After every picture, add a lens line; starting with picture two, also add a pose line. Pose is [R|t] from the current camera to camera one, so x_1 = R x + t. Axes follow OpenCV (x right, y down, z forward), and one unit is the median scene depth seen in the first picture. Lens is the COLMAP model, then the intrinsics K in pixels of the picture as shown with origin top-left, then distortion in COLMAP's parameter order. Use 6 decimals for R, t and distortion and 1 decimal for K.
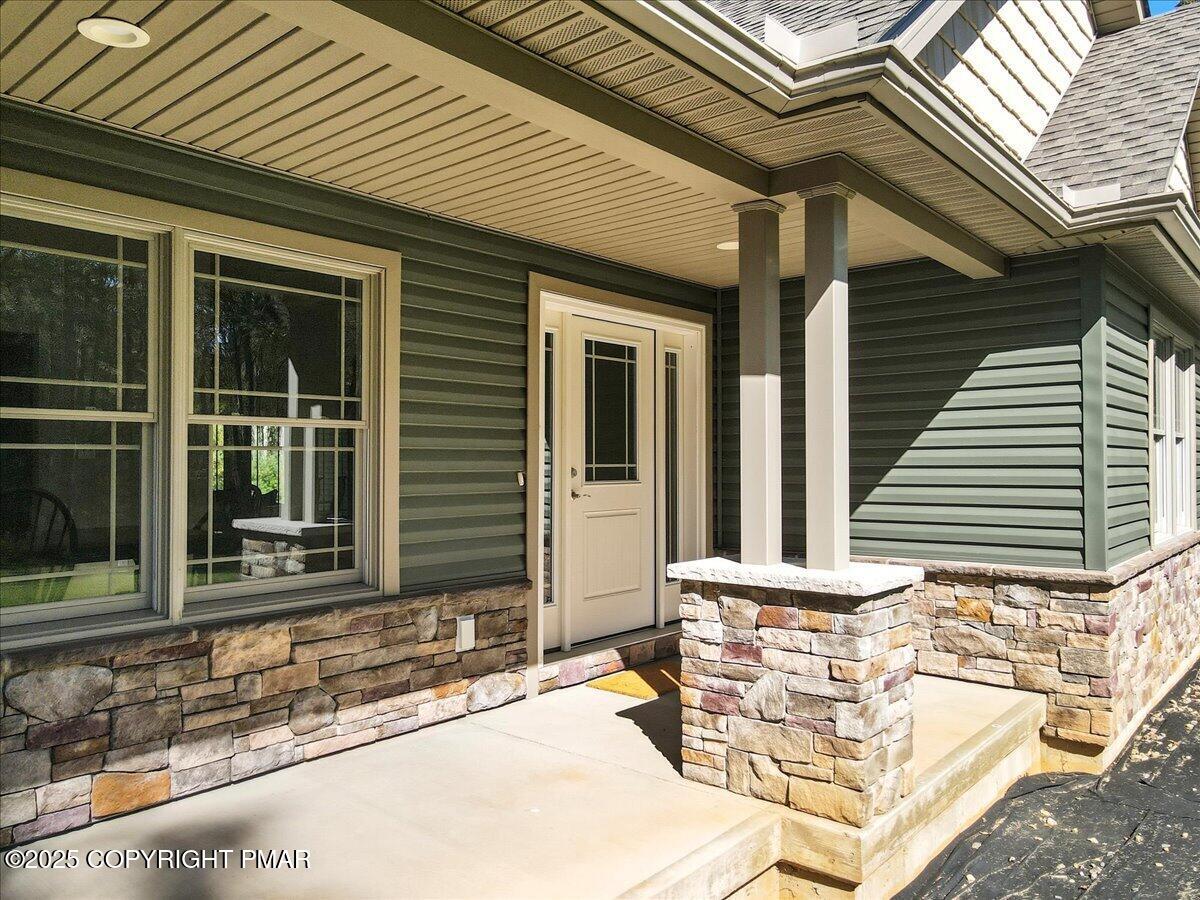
lens RADIAL K [[882.9, 0, 600.0], [0, 882.9, 450.0], [0, 0, 1]] dist [-0.003651, 0.035032]
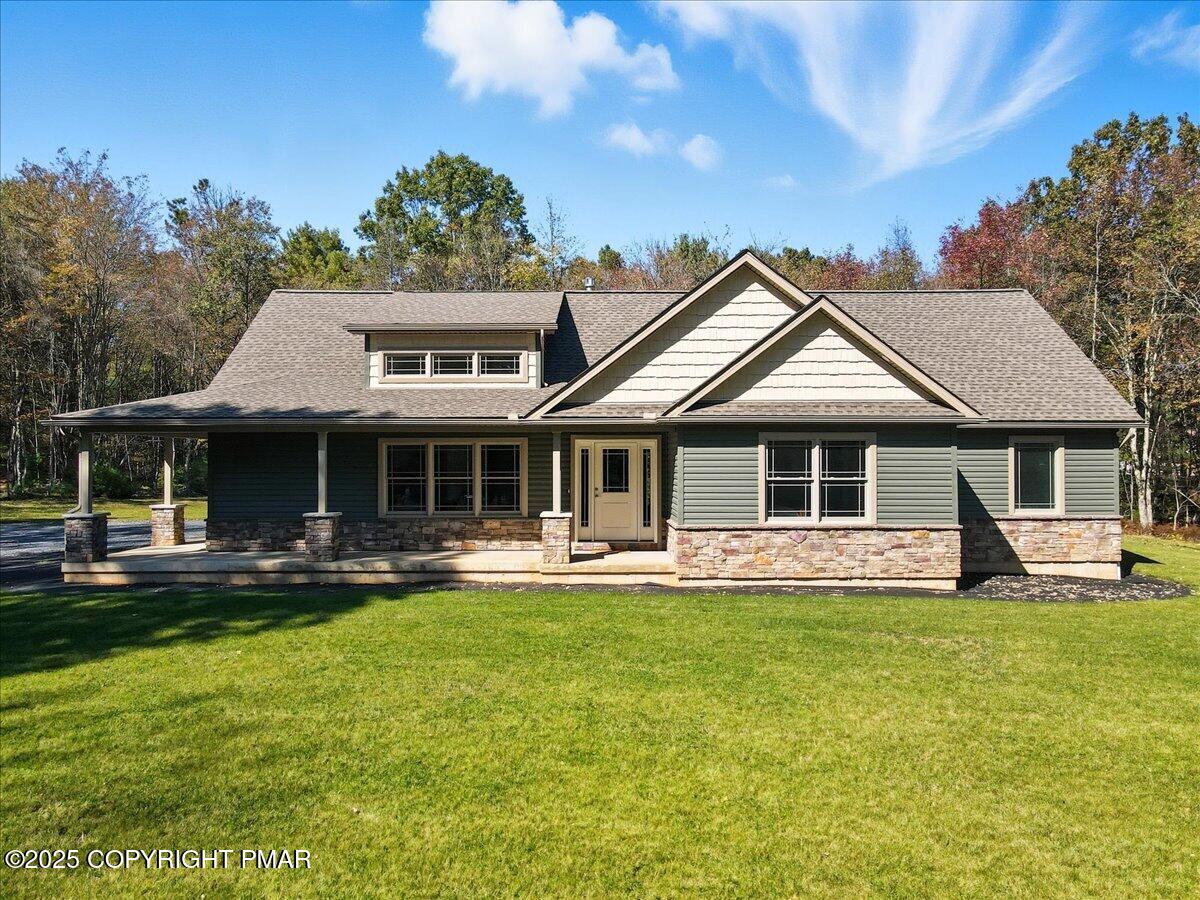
lens RADIAL K [[882.9, 0, 600.0], [0, 882.9, 450.0], [0, 0, 1]] dist [-0.003651, 0.035032]
pose [[0.652007, -0.004711, -0.758198, 3.207703], [0.010723, 0.999938, 0.003008, -0.170307], [0.758137, -0.010092, 0.652017, -1.501399]]
